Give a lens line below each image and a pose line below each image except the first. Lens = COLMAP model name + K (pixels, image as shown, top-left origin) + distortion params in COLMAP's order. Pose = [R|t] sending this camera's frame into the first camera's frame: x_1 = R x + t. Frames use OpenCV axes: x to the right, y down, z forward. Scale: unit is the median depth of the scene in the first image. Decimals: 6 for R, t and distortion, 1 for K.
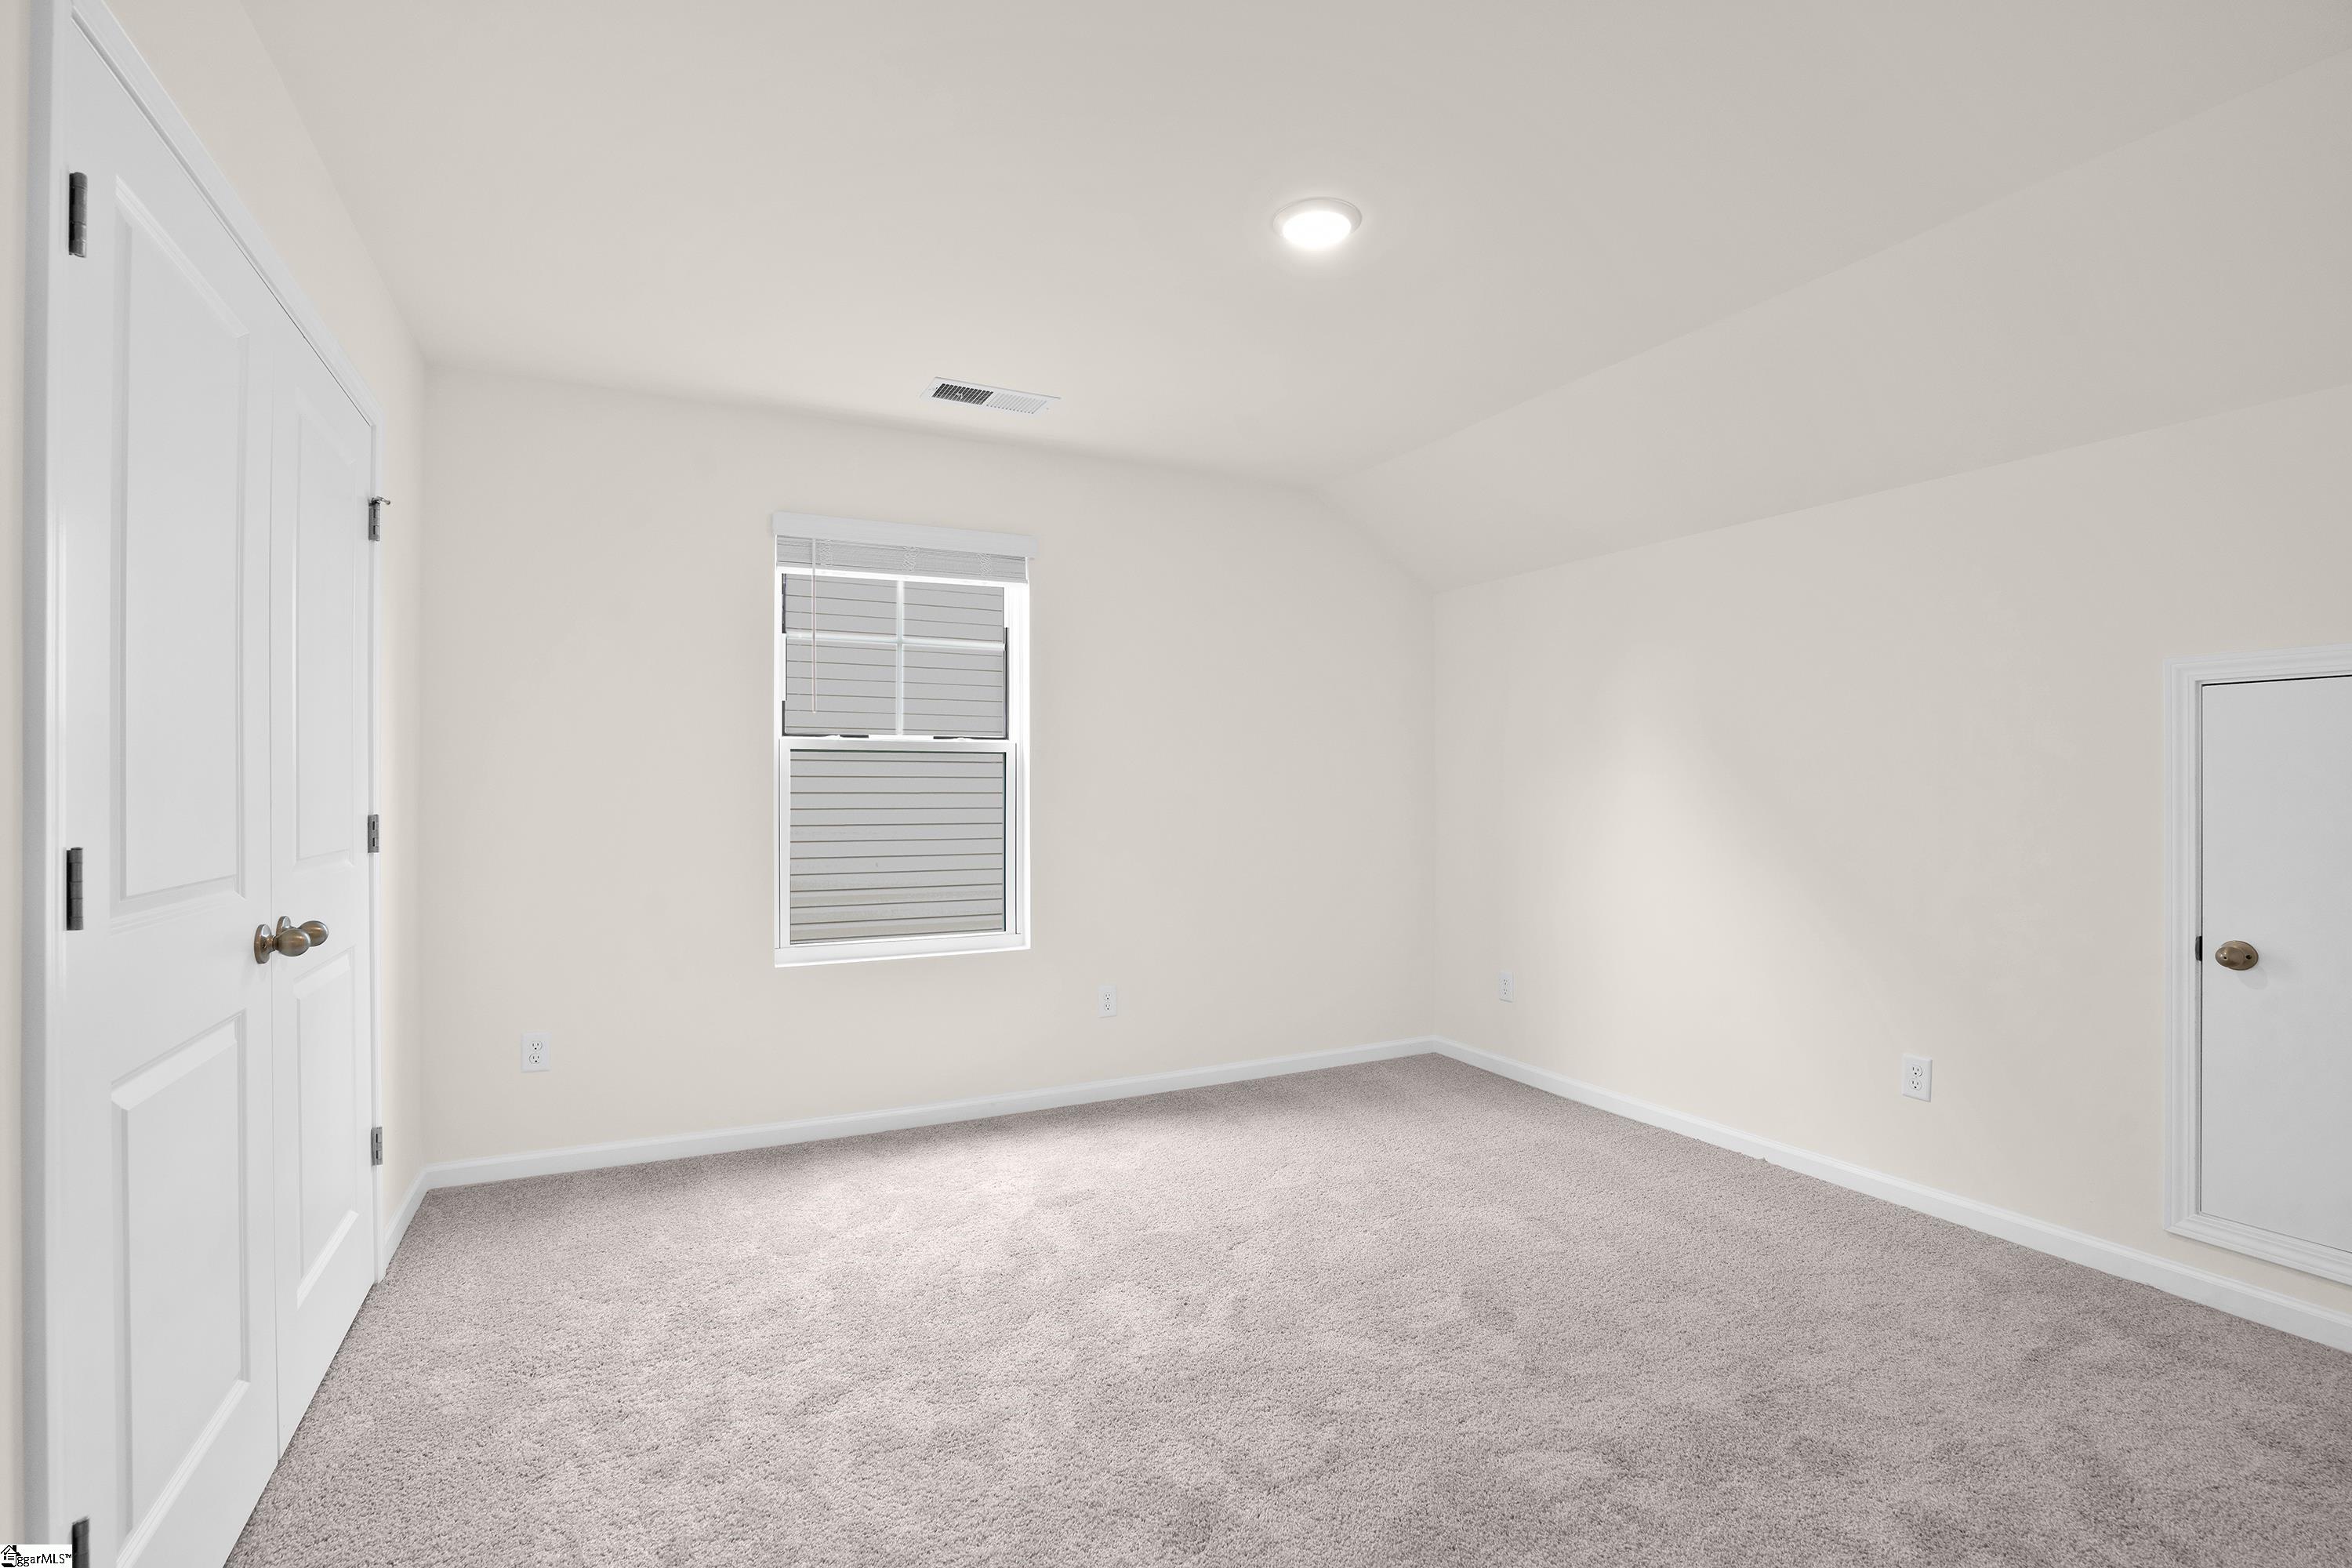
lens RADIAL K [[1079.5, 0, 1172.0], [0, 1079.5, 786.6], [0, 0, 1]] dist [-0.058037, 0.021426]
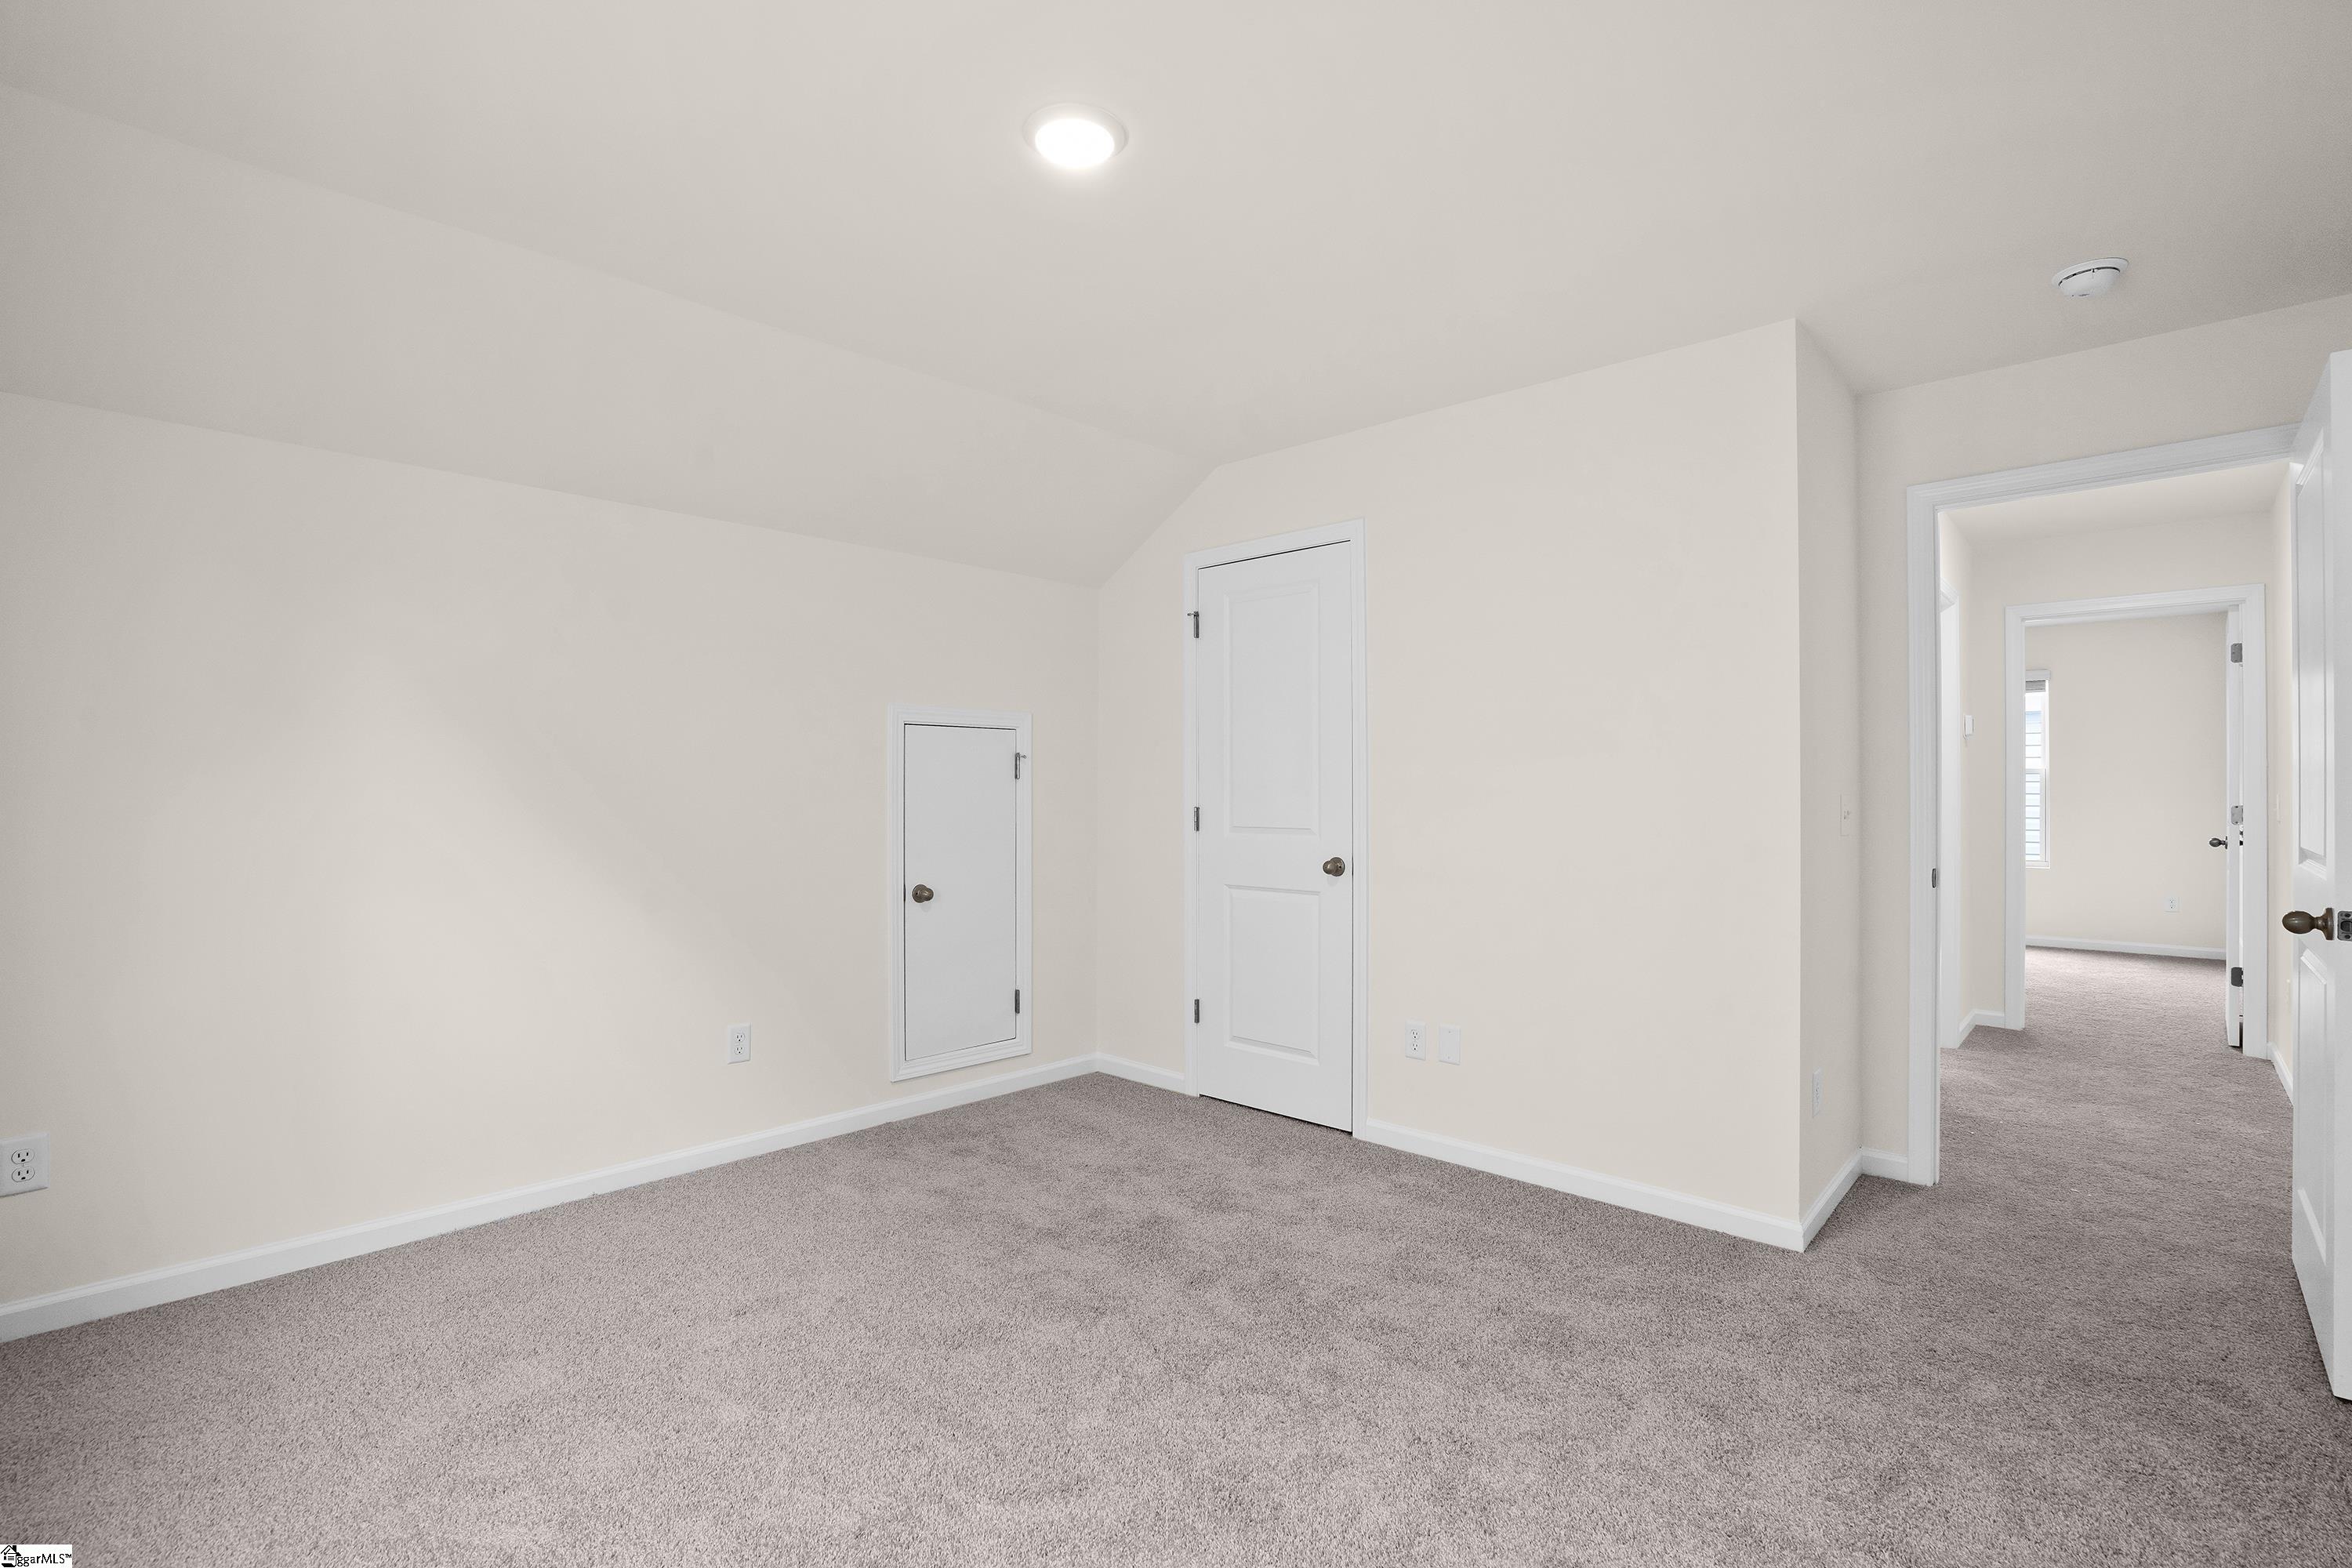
lens RADIAL K [[1079.5, 0, 1172.0], [0, 1079.5, 786.6], [0, 0, 1]] dist [-0.058037, 0.021426]
pose [[-0.348360, 0.002528, 0.937357, -0.663984], [-0.000787, 0.999995, -0.002989, 0.001211], [-0.937361, -0.001779, -0.348356, 1.181165]]
